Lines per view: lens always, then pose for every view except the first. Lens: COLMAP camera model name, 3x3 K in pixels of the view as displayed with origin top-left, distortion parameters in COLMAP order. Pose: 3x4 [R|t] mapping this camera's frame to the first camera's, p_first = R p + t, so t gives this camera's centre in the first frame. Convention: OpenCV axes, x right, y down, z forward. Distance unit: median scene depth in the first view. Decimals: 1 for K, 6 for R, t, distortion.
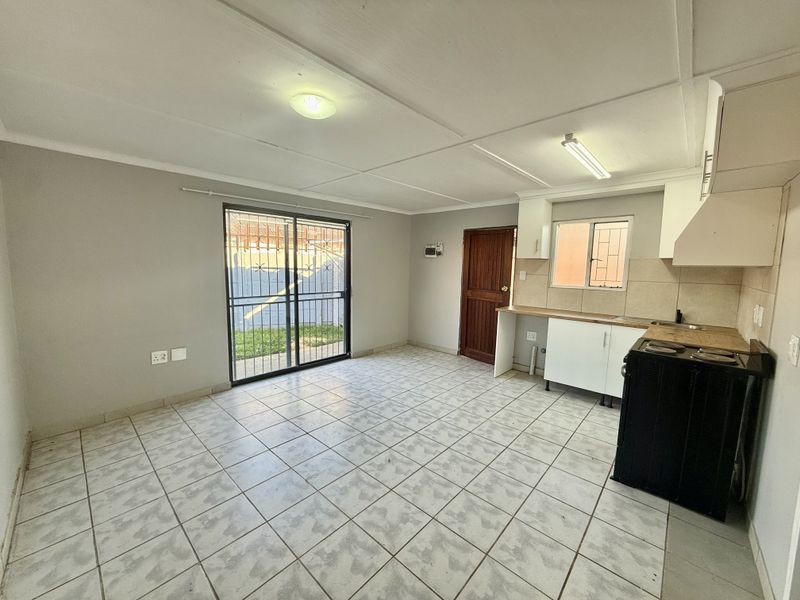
lens RADIAL K [[318.9, 0, 398.2], [0, 318.9, 300.1], [0, 0, 1]] dist [0.006254, -0.000267]
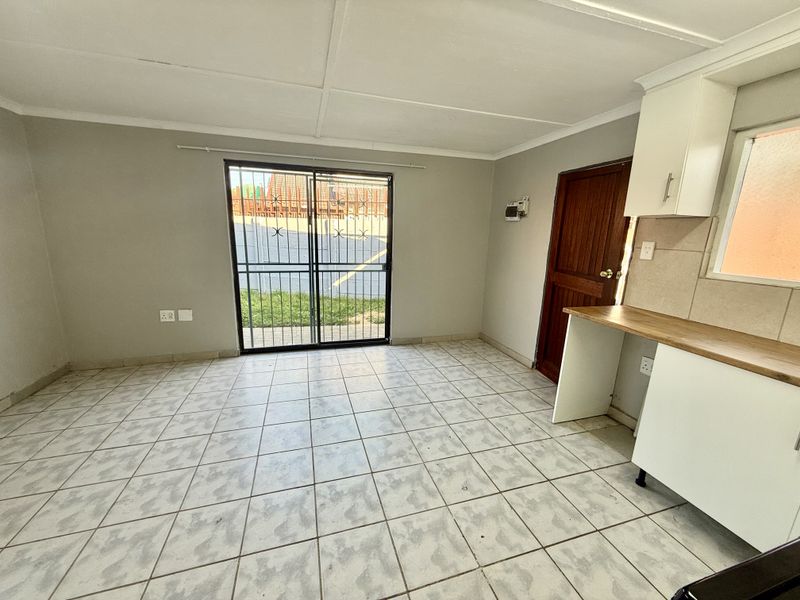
lens RADIAL K [[318.9, 0, 397.9], [0, 318.9, 299.1], [0, 0, 1]] dist [0.006254, -0.000267]
pose [[0.861911, 0.109891, -0.495008, 0.321864], [-0.066472, 0.992296, 0.104547, -0.028035], [0.502683, -0.057206, 0.862576, 0.357864]]
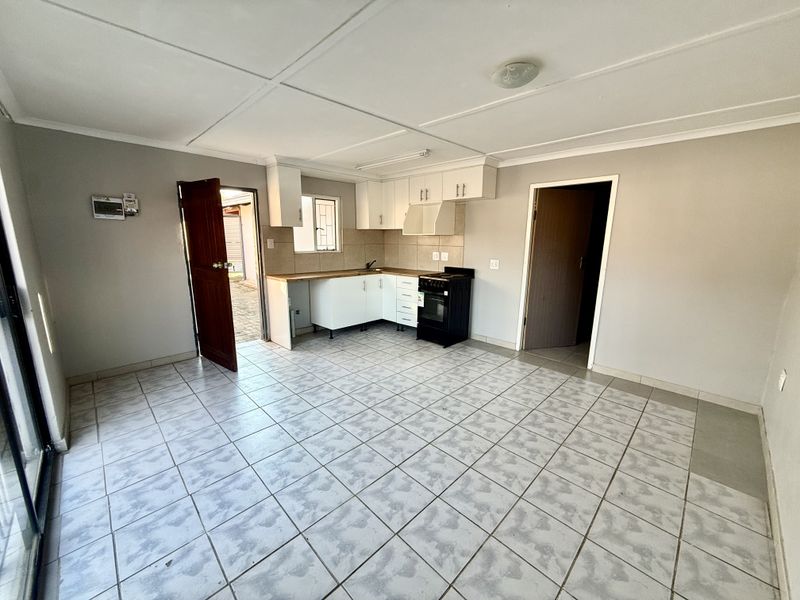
lens RADIAL K [[318.9, 0, 398.2], [0, 318.9, 299.6], [0, 0, 1]] dist [0.006254, -0.000267]
pose [[0.043208, -0.211138, 0.976501, -0.607201], [0.099250, 0.973486, 0.206095, -0.077267], [-0.994124, 0.088013, 0.063018, 0.594408]]
